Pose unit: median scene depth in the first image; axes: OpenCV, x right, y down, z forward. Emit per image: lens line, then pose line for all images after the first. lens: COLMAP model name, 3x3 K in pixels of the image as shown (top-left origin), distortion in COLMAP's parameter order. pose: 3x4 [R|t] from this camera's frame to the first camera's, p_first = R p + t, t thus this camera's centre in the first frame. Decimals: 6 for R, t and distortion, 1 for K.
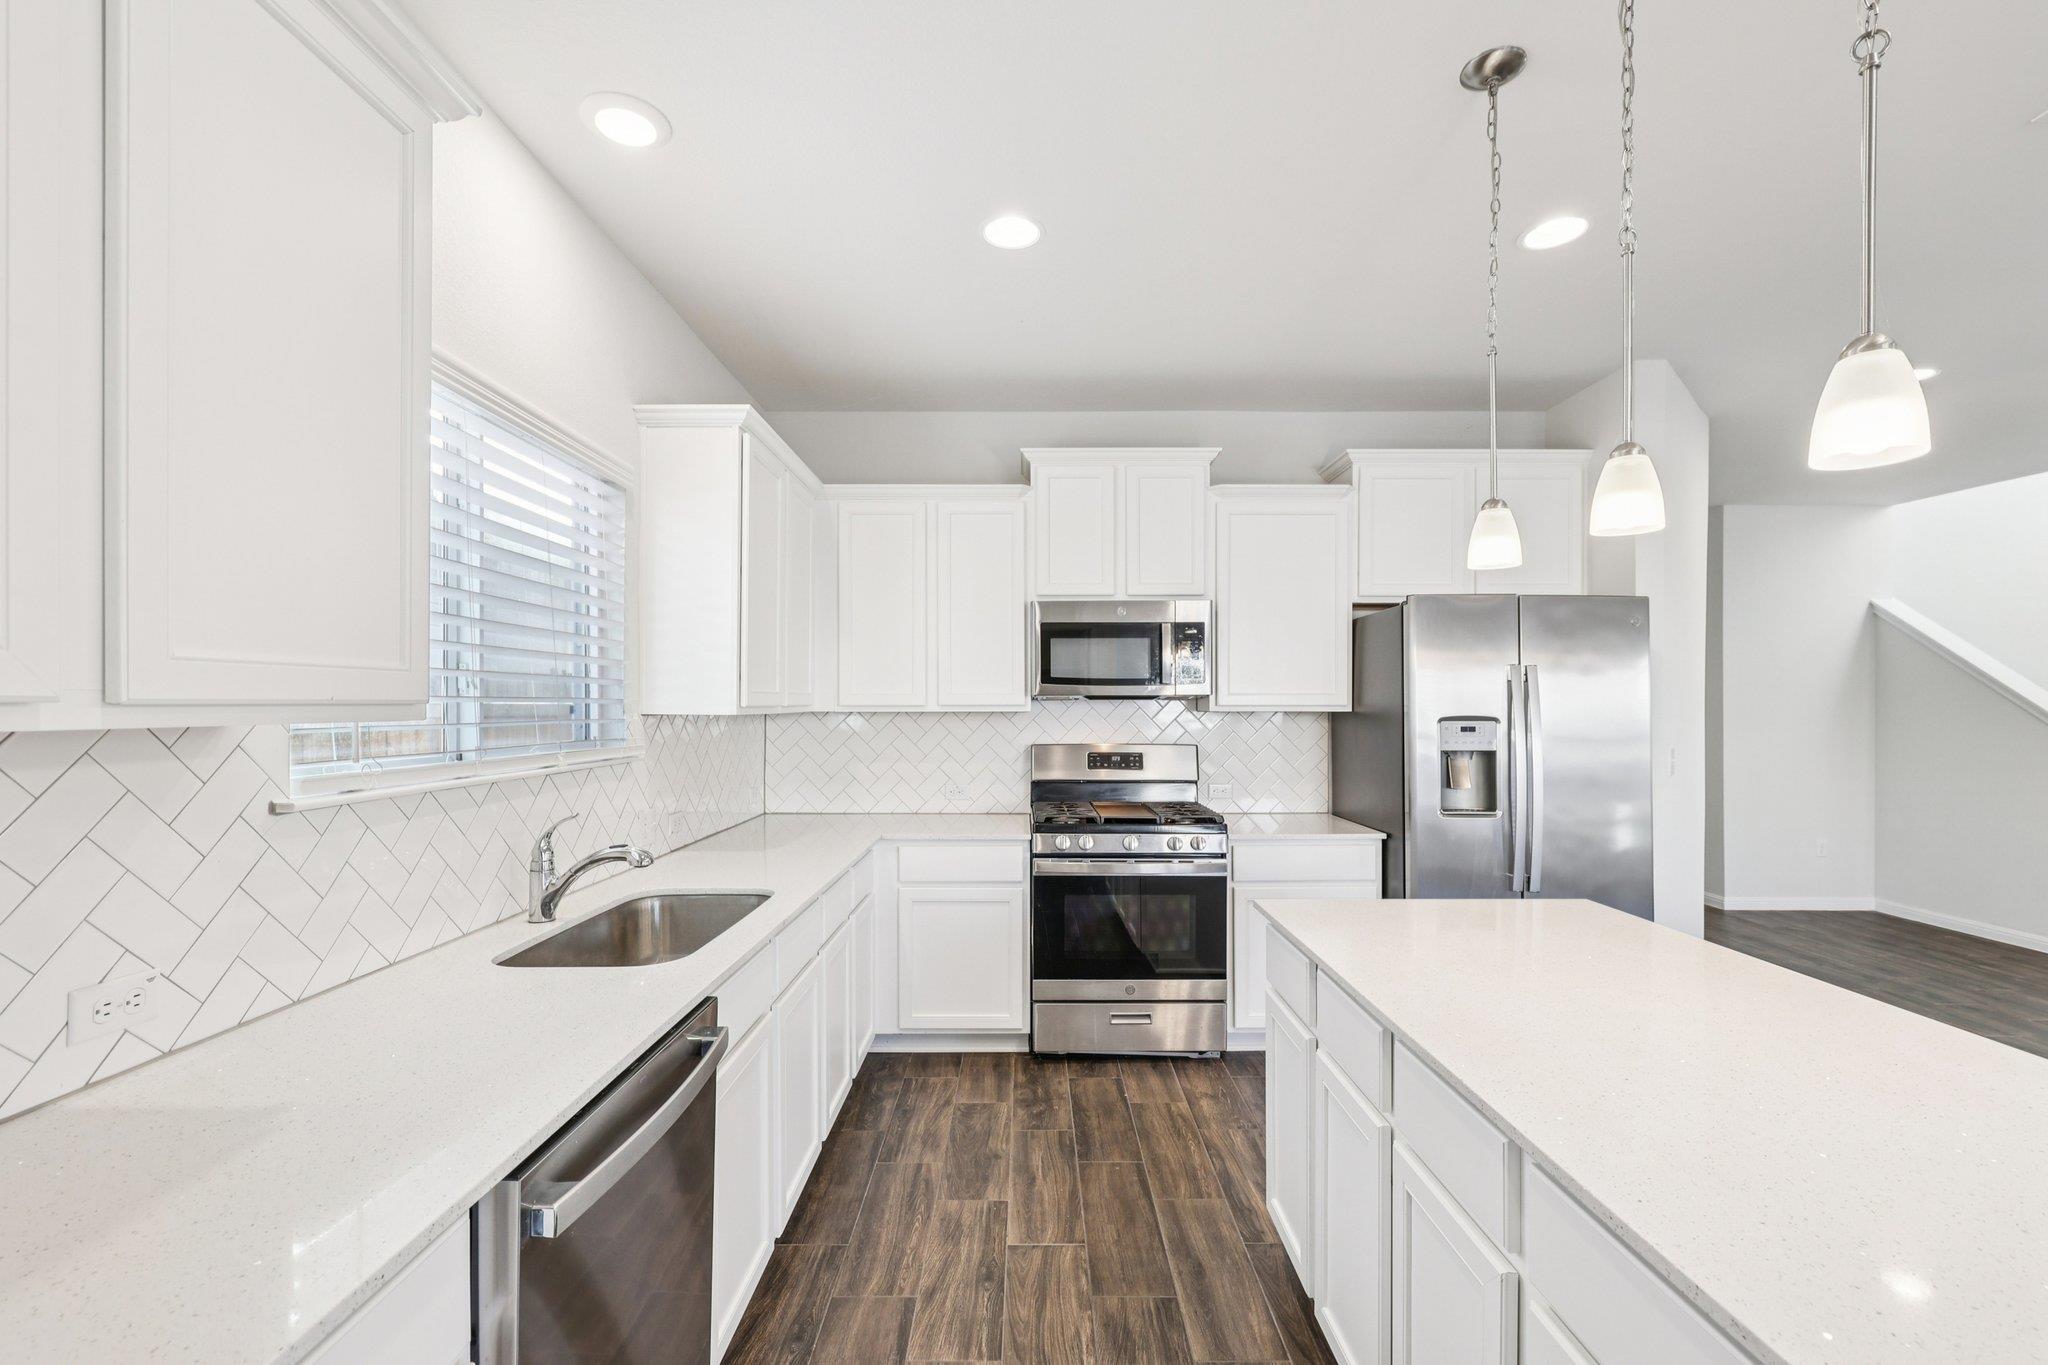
lens RADIAL K [[853.1, 0, 1018.8], [0, 853.1, 695.1], [0, 0, 1]] dist [0.000391, -0.000007]
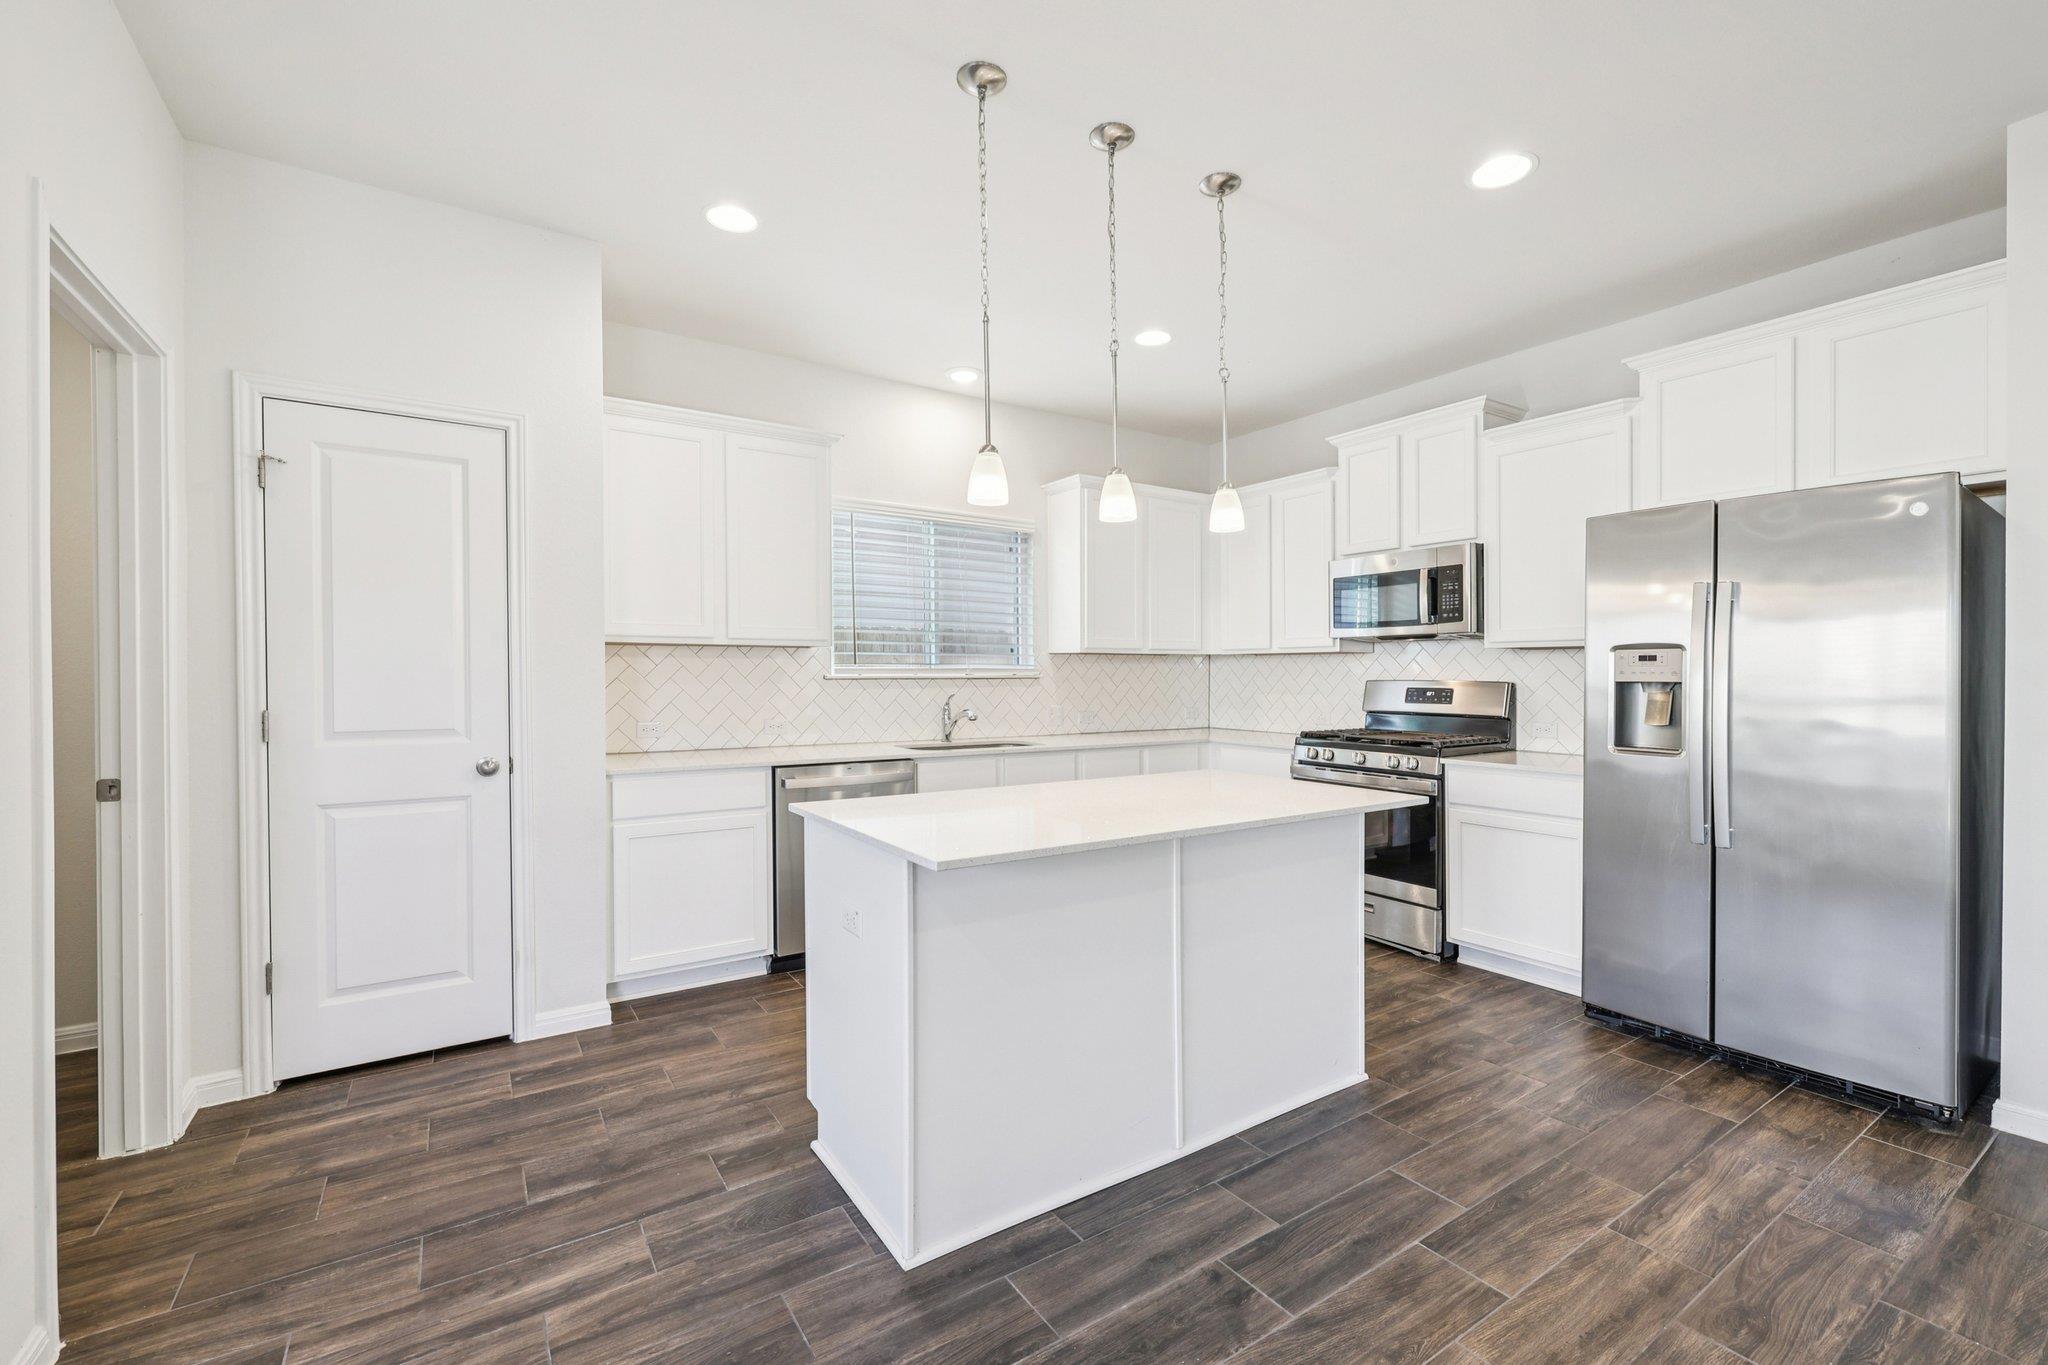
lens RADIAL K [[865.5, 0, 1029.7], [0, 865.5, 687.9], [0, 0, 1]] dist [-0.000381, -0.000342]
pose [[0.564728, 0.016301, -0.825116, 0.803767], [0.007871, 0.999653, 0.025136, 0.037950], [0.825240, -0.020689, 0.564404, -0.059145]]
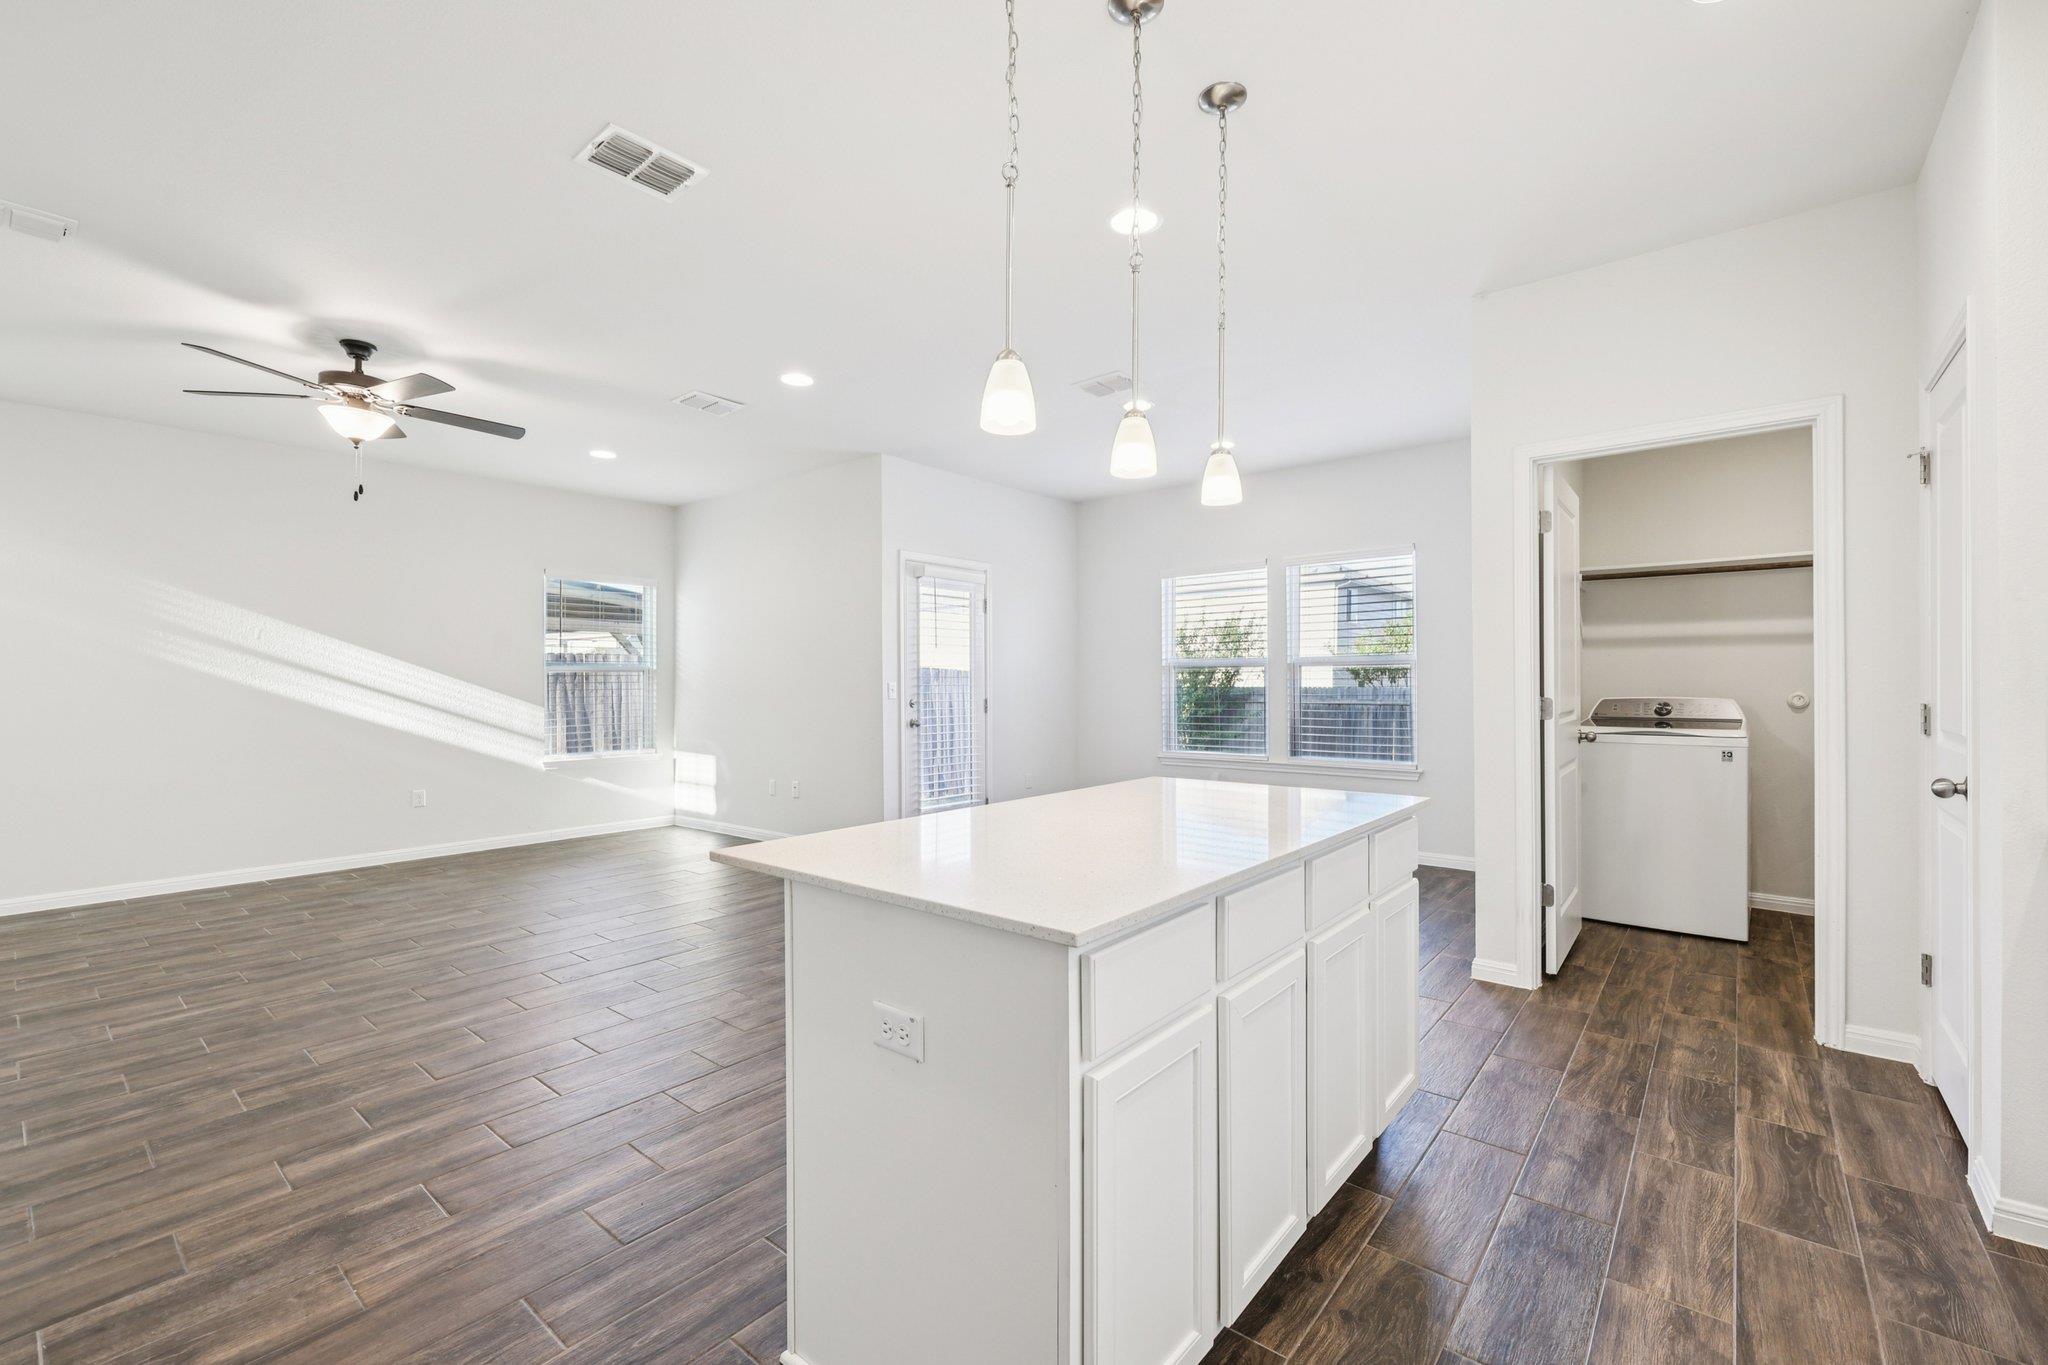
lens RADIAL K [[865.5, 0, 1029.7], [0, 865.5, 687.9], [0, 0, 1]] dist [-0.000381, -0.000342]
pose [[-0.780663, -0.001504, 0.624950, -0.002948], [-0.002259, 0.999997, -0.000415, 0.059255], [-0.624948, -0.001736, -0.780665, 0.848250]]
